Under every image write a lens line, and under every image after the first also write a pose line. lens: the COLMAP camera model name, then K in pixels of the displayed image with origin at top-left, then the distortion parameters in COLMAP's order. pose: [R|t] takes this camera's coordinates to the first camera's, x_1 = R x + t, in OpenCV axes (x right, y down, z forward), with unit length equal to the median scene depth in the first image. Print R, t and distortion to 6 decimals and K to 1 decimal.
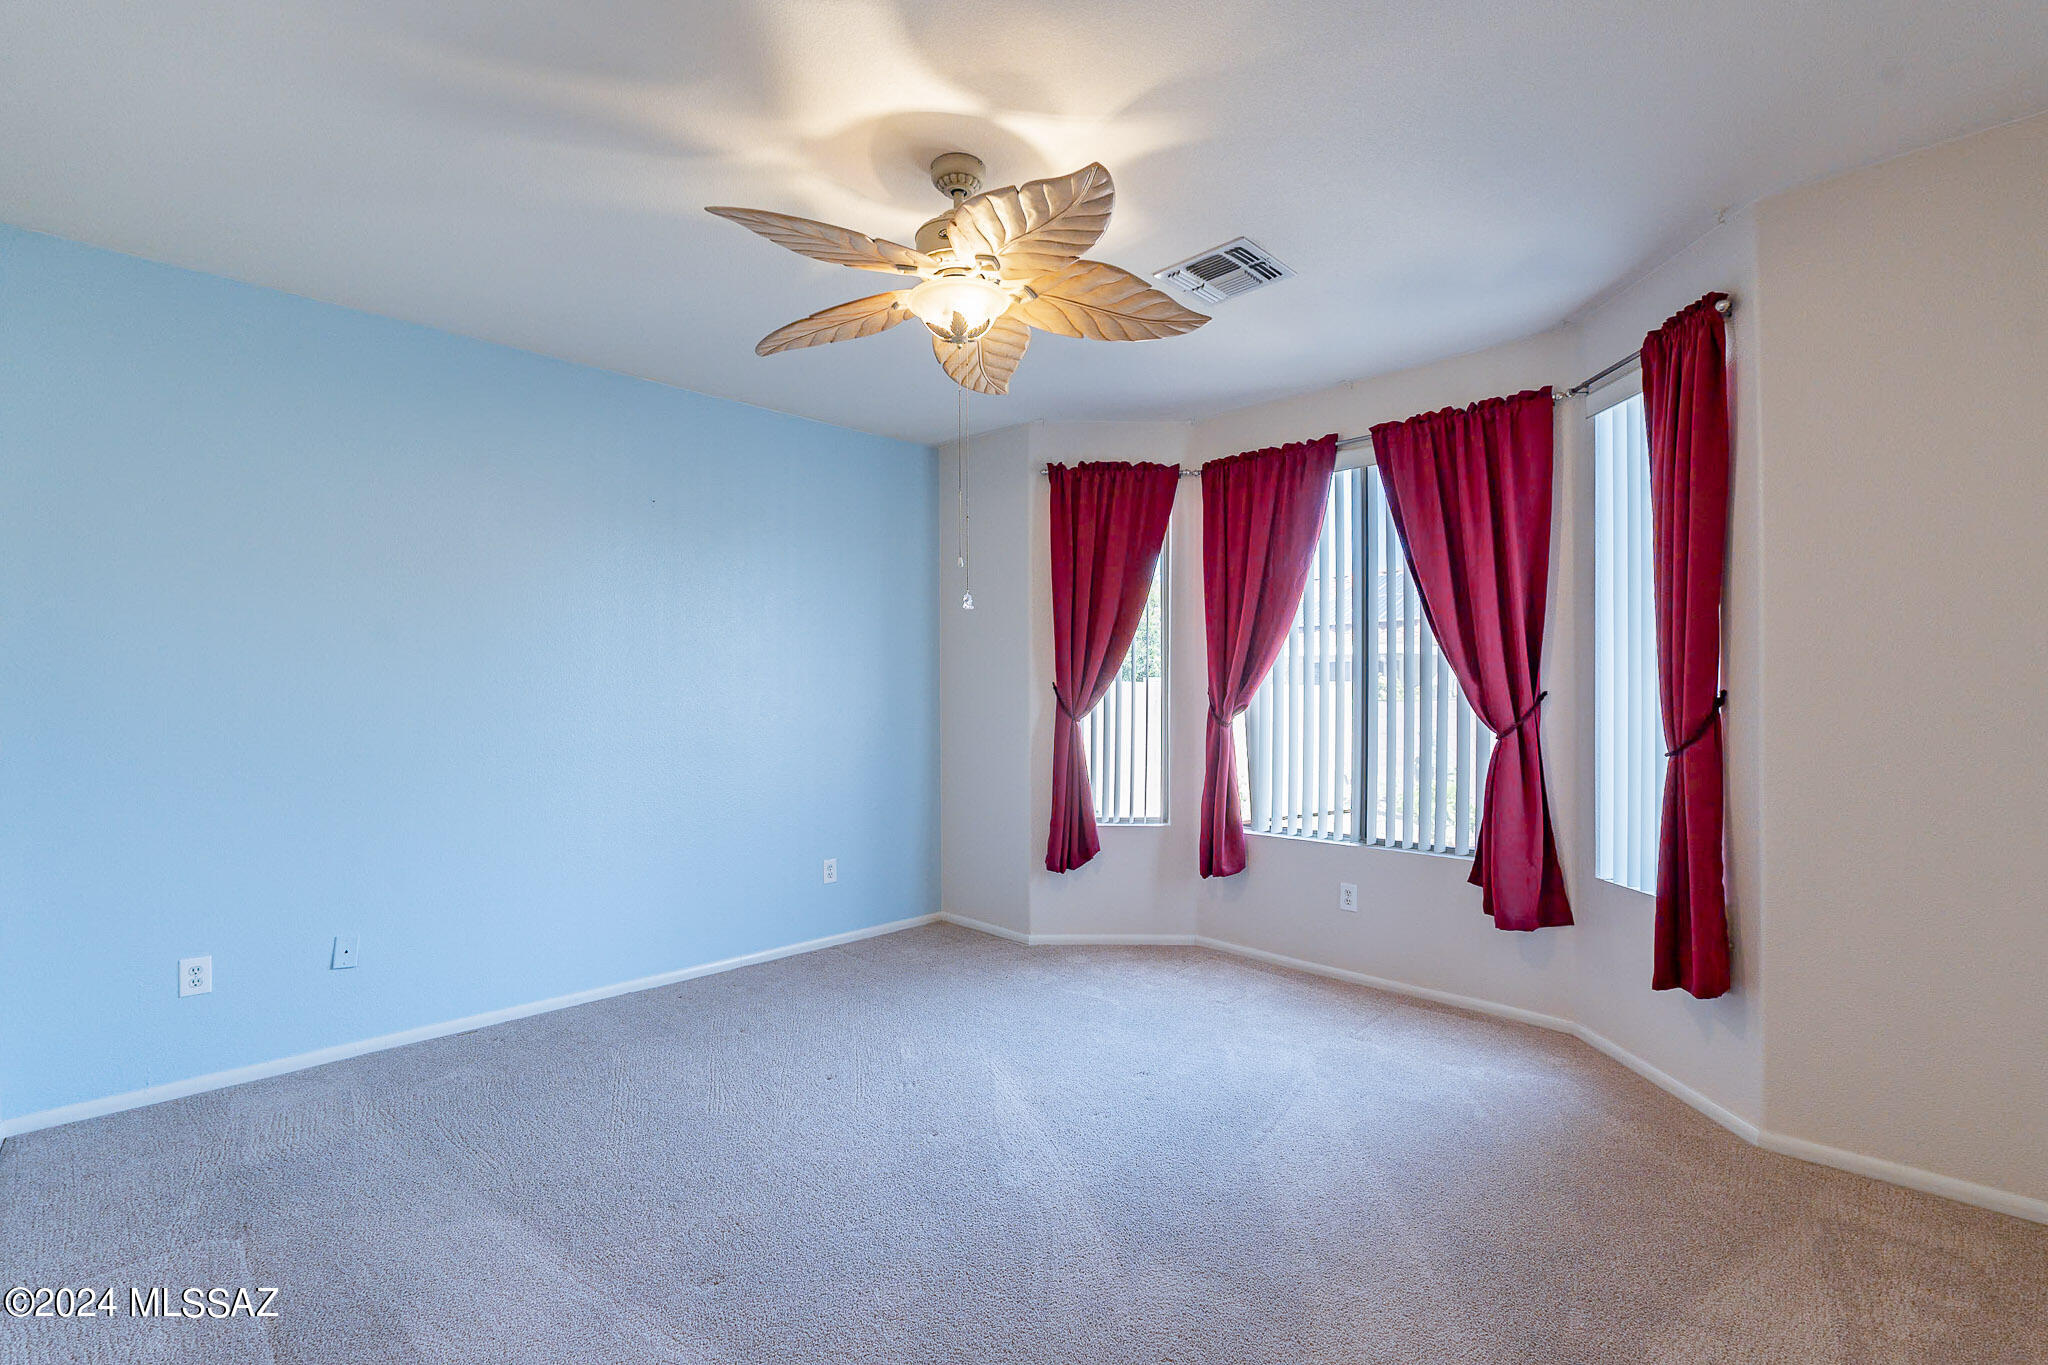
lens RADIAL K [[884.1, 0, 1024.0], [0, 884.1, 682.5], [0, 0, 1]] dist [-0.053810, 0.000040]
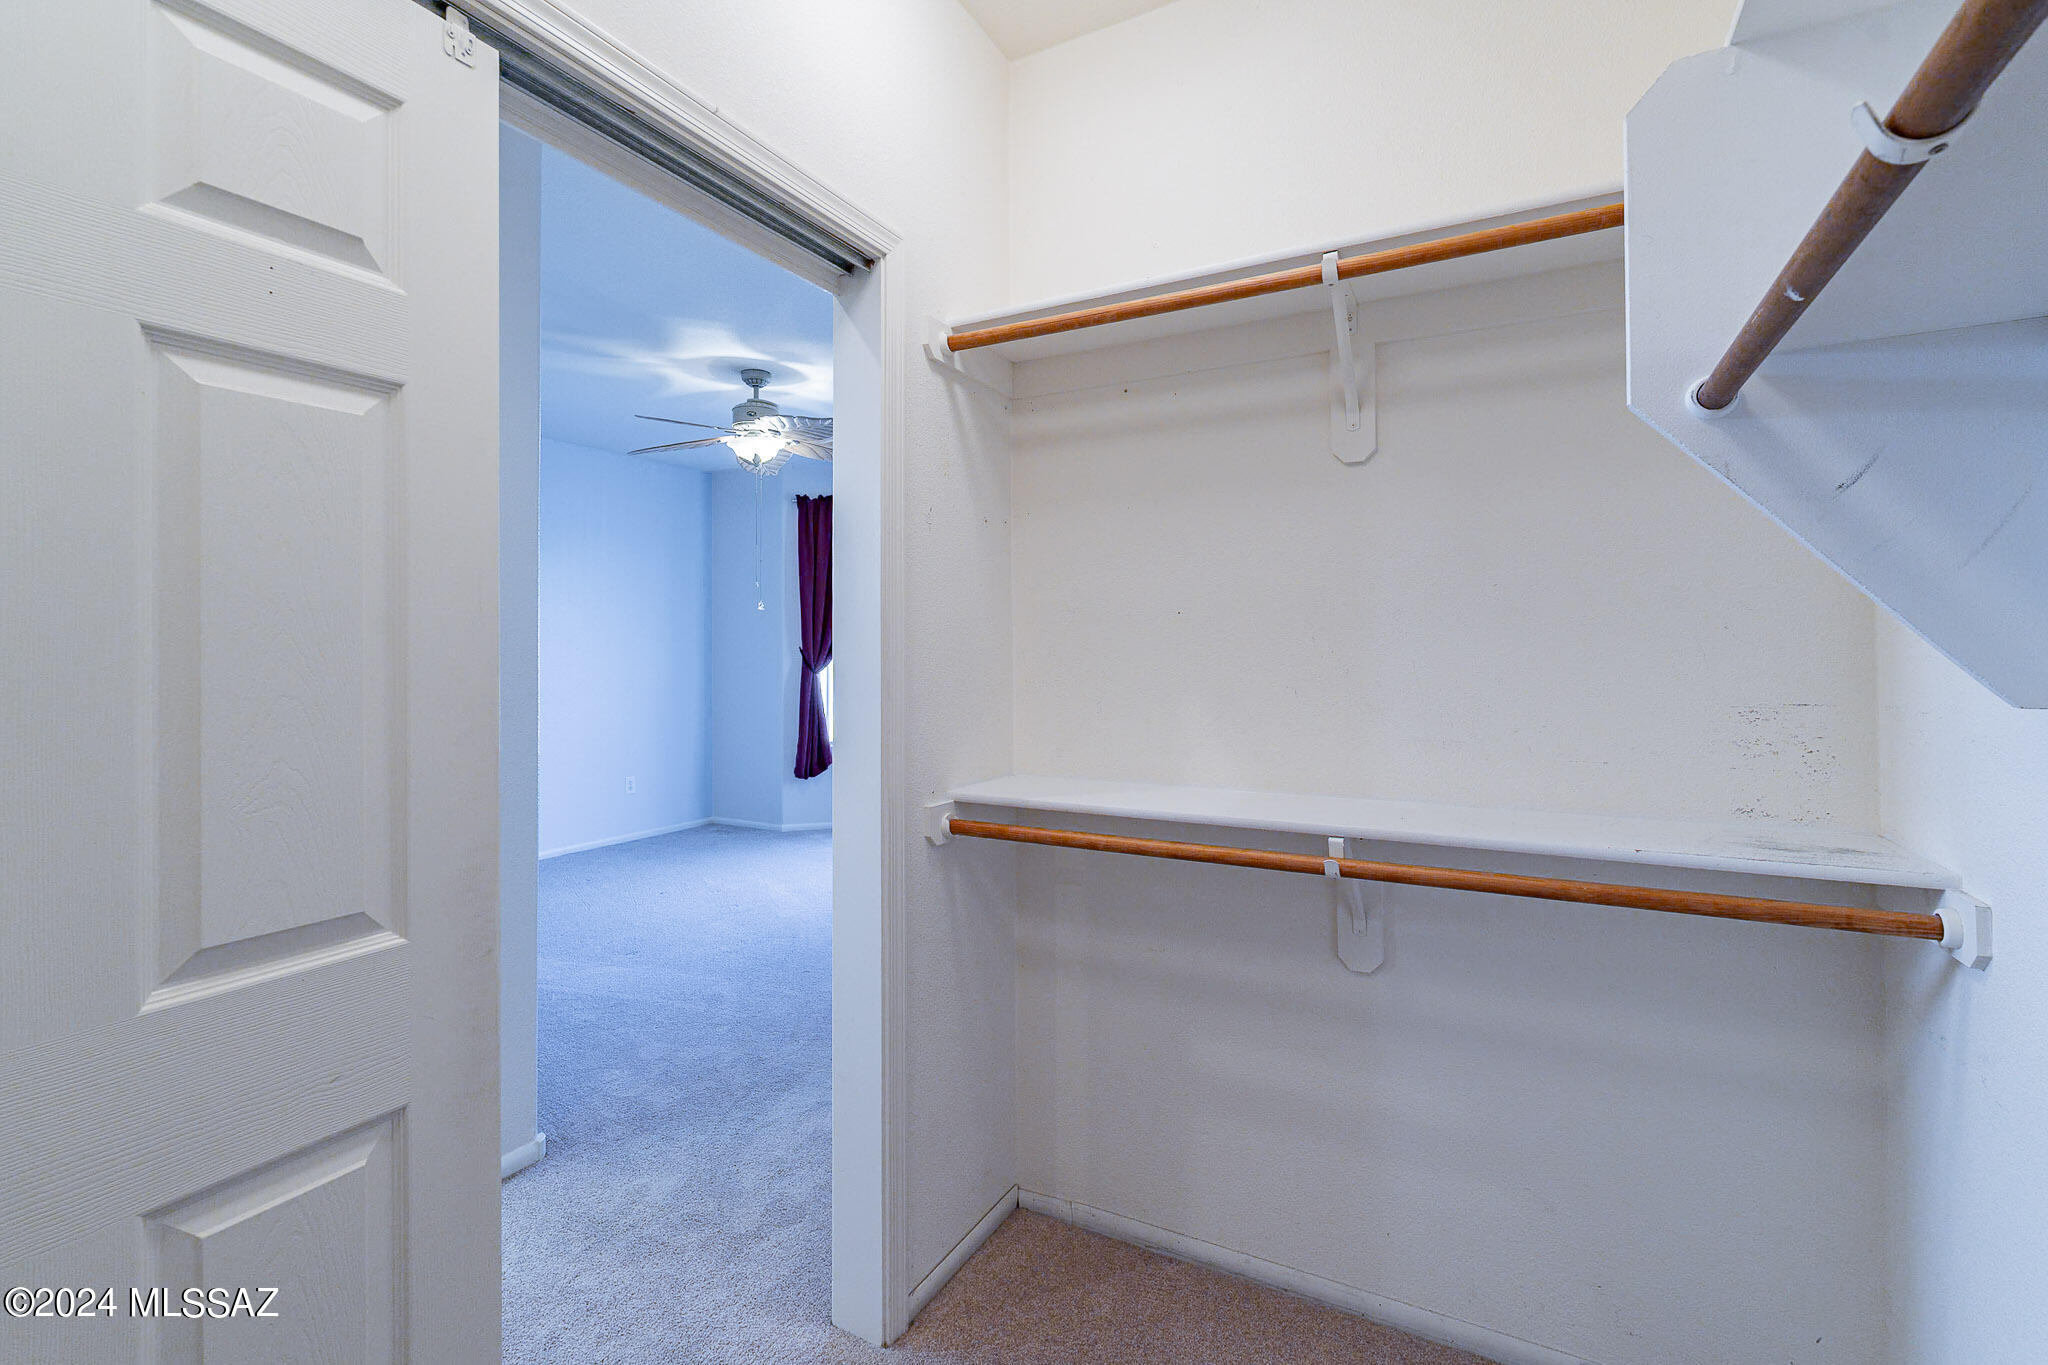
lens RADIAL K [[897.0, 0, 1022.6], [0, 897.0, 686.5], [0, 0, 1]] dist [0.000112, 0.000095]
pose [[0.957562, -0.000874, 0.288226, -0.043934], [-0.011359, 0.999104, 0.040766, -0.000355], [-0.288003, -0.042310, 0.956694, -0.548285]]
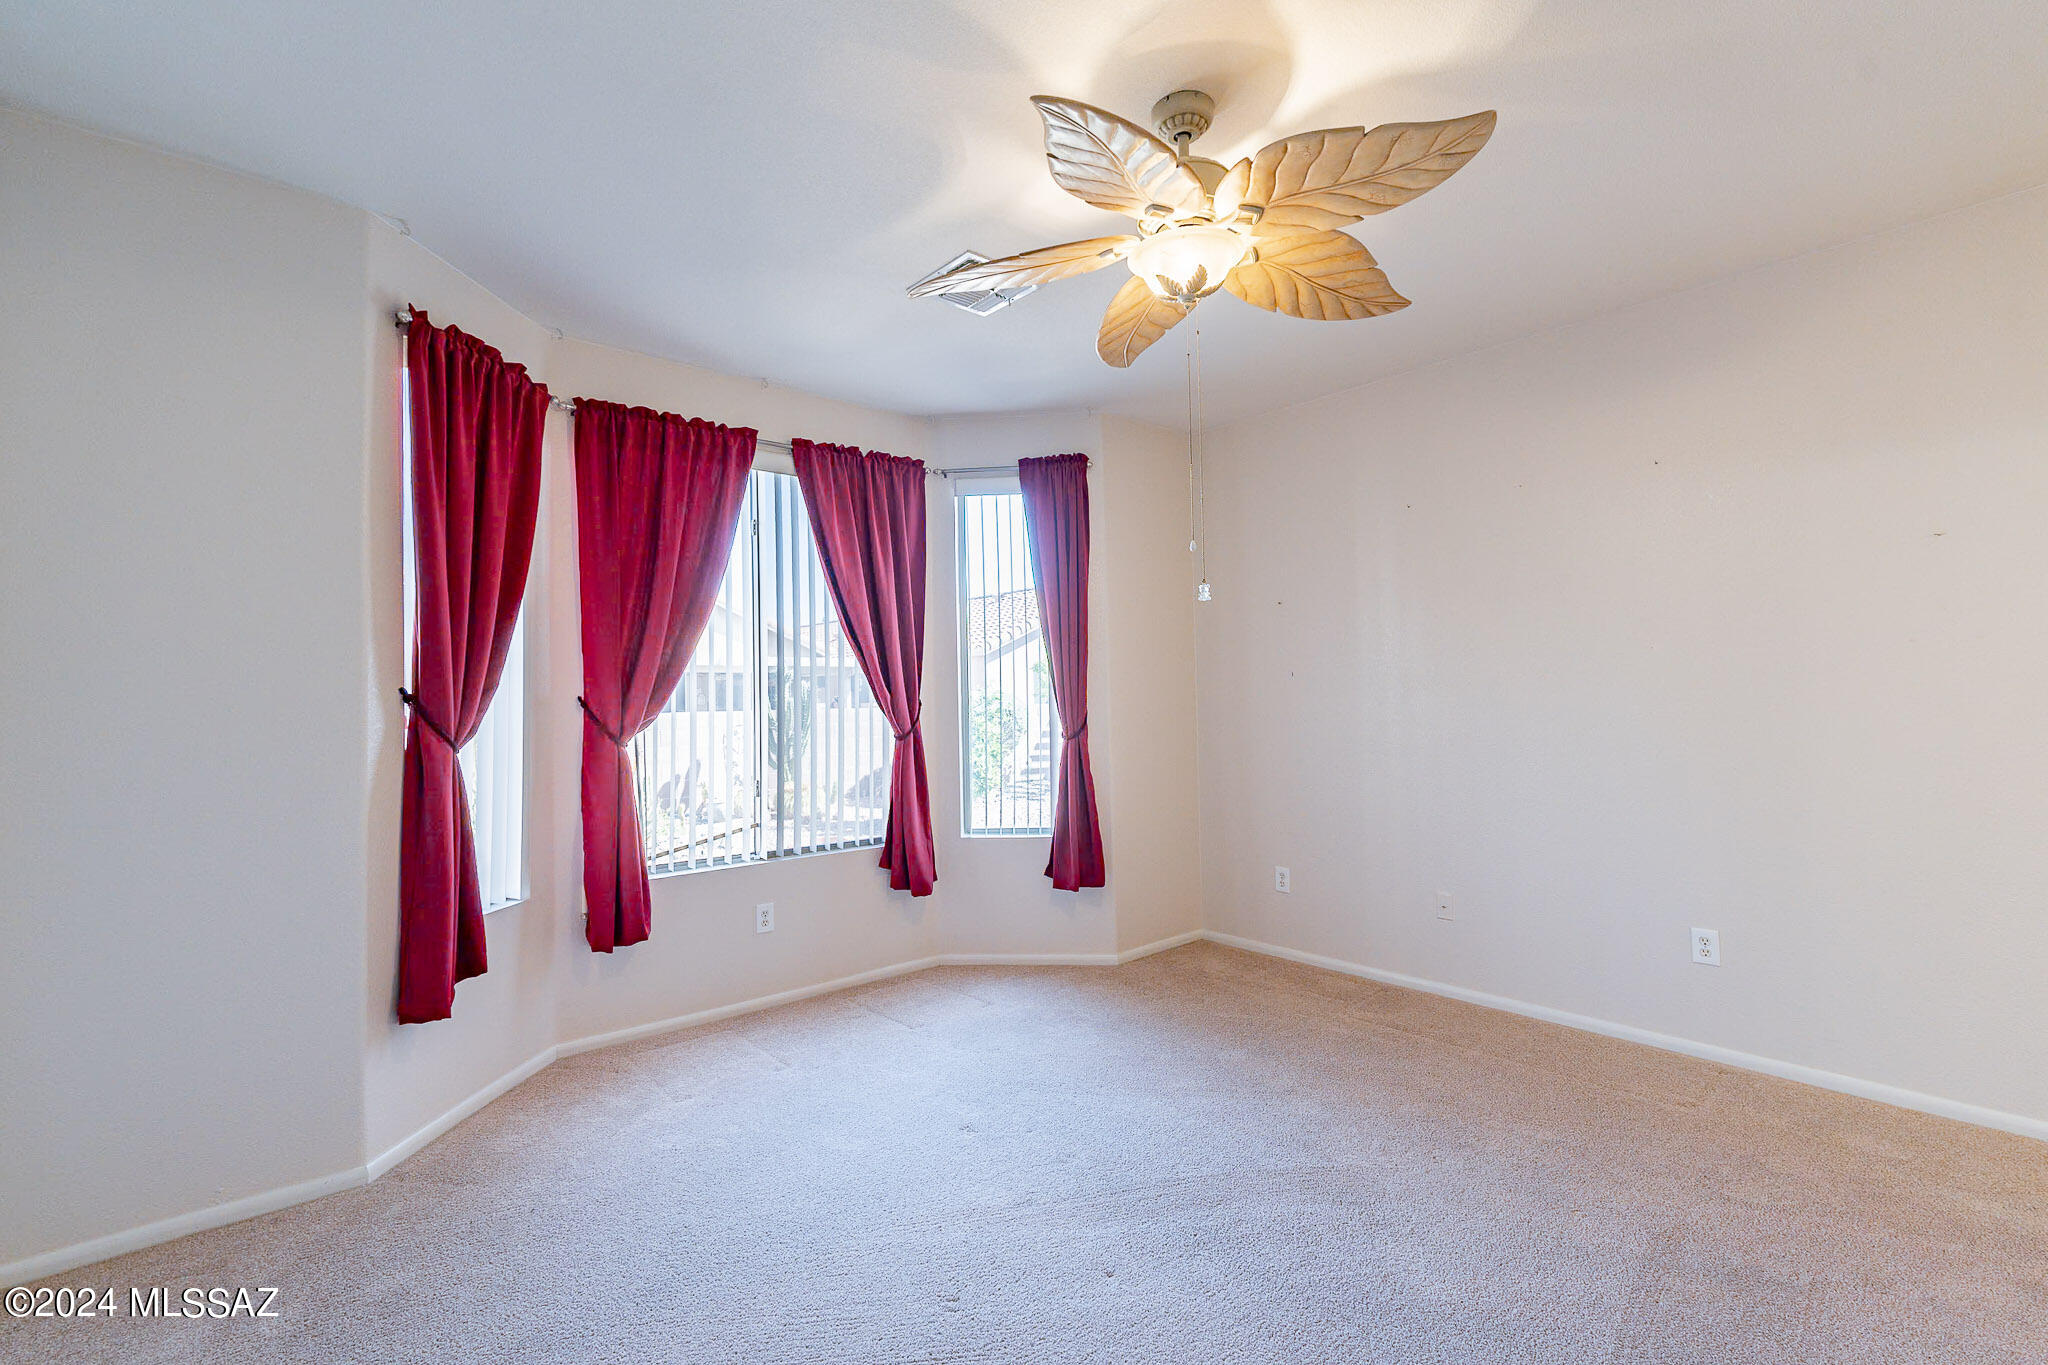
lens RADIAL K [[897.0, 0, 1022.6], [0, 897.0, 686.5], [0, 0, 1]] dist [0.000112, 0.000095]
pose [[0.069419, 0.017728, 0.997430, -0.600140], [0.009264, 0.999788, -0.018415, 0.014051], [-0.997545, 0.010518, 0.069240, 0.660000]]
